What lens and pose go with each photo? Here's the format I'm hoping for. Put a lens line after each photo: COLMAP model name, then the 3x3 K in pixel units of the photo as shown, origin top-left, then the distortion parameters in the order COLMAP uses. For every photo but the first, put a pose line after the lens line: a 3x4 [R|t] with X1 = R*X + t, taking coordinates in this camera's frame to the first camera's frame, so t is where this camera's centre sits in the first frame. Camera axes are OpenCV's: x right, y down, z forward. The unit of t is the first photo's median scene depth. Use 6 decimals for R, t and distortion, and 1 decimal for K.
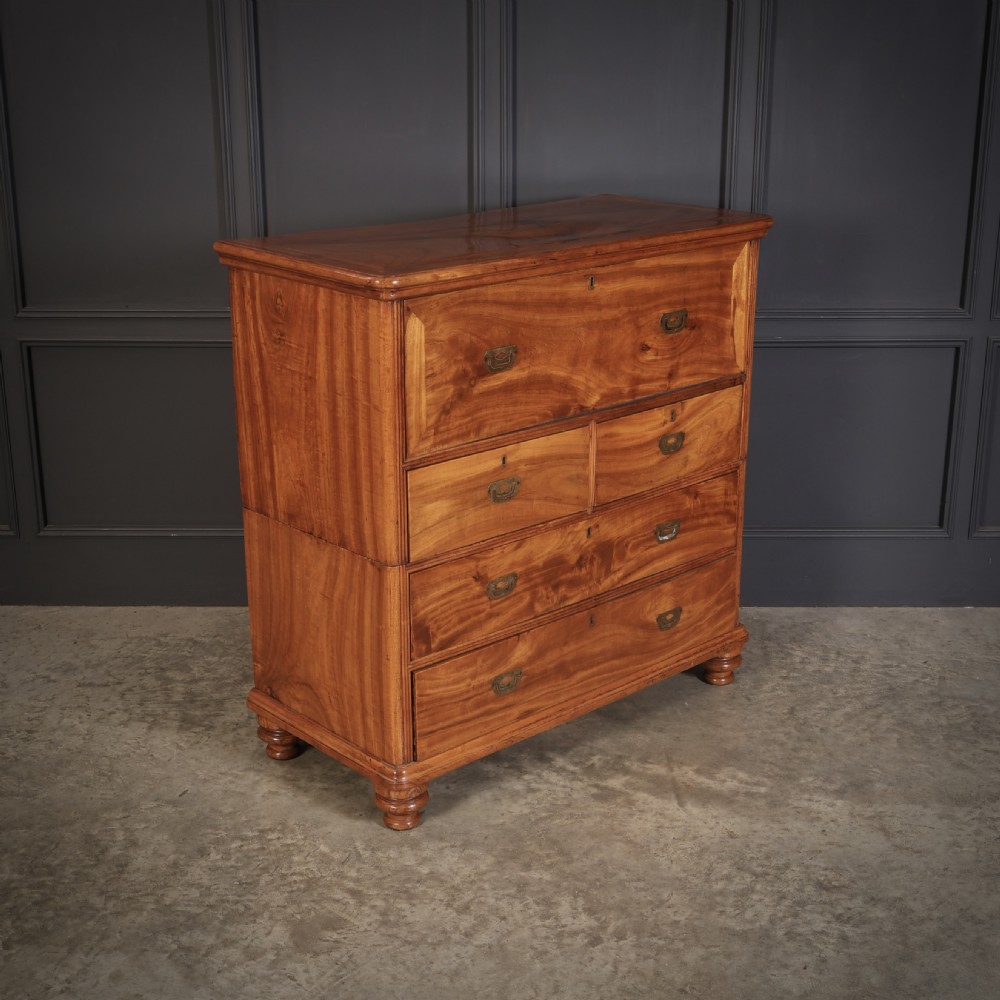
lens RADIAL K [[1570.6, 0, 500.2], [0, 1570.6, 503.9], [0, 0, 1]] dist [-0.001910, 0.031989]
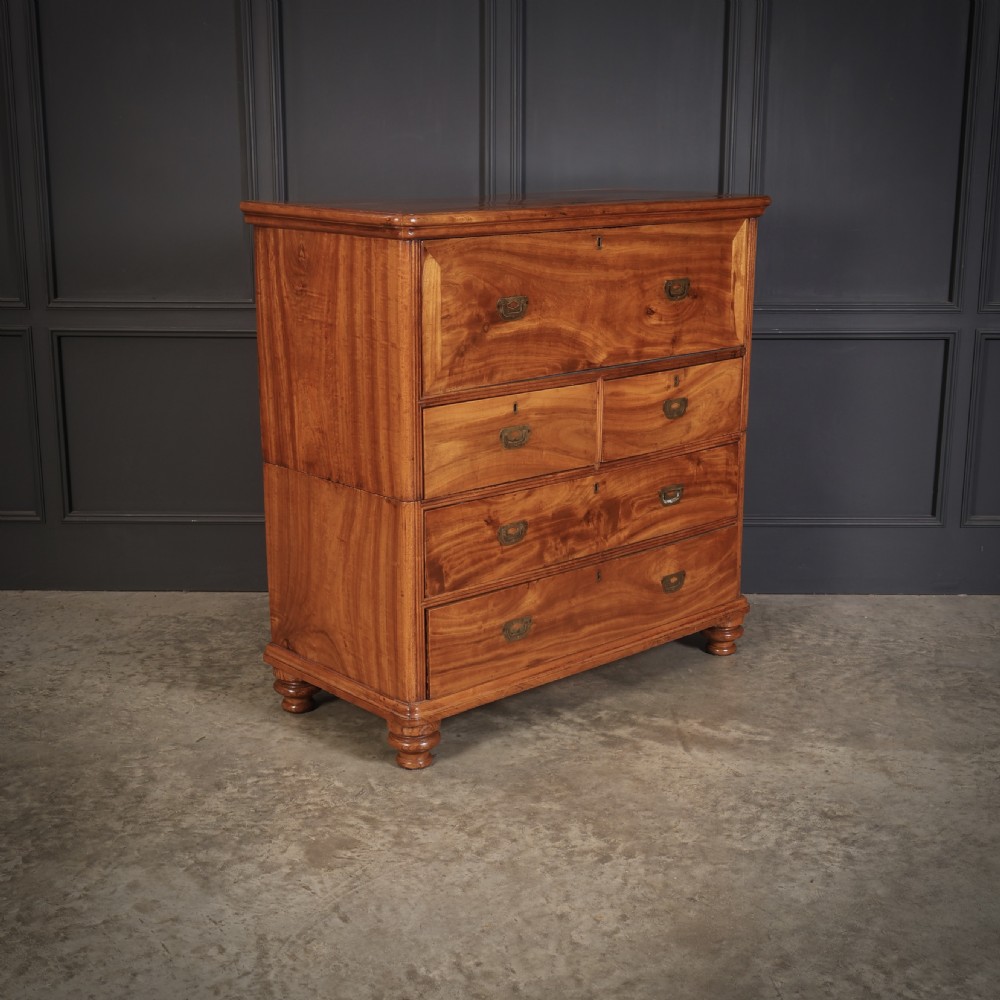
lens RADIAL K [[1509.0, 0, 498.6], [0, 1509.0, 497.1], [0, 0, 1]] dist [0.004131, 0.022992]
pose [[0.999991, 0.003656, -0.001970, -0.006373], [-0.003794, 0.997147, -0.075395, 0.104505], [0.001689, 0.075402, 0.997152, 0.006431]]
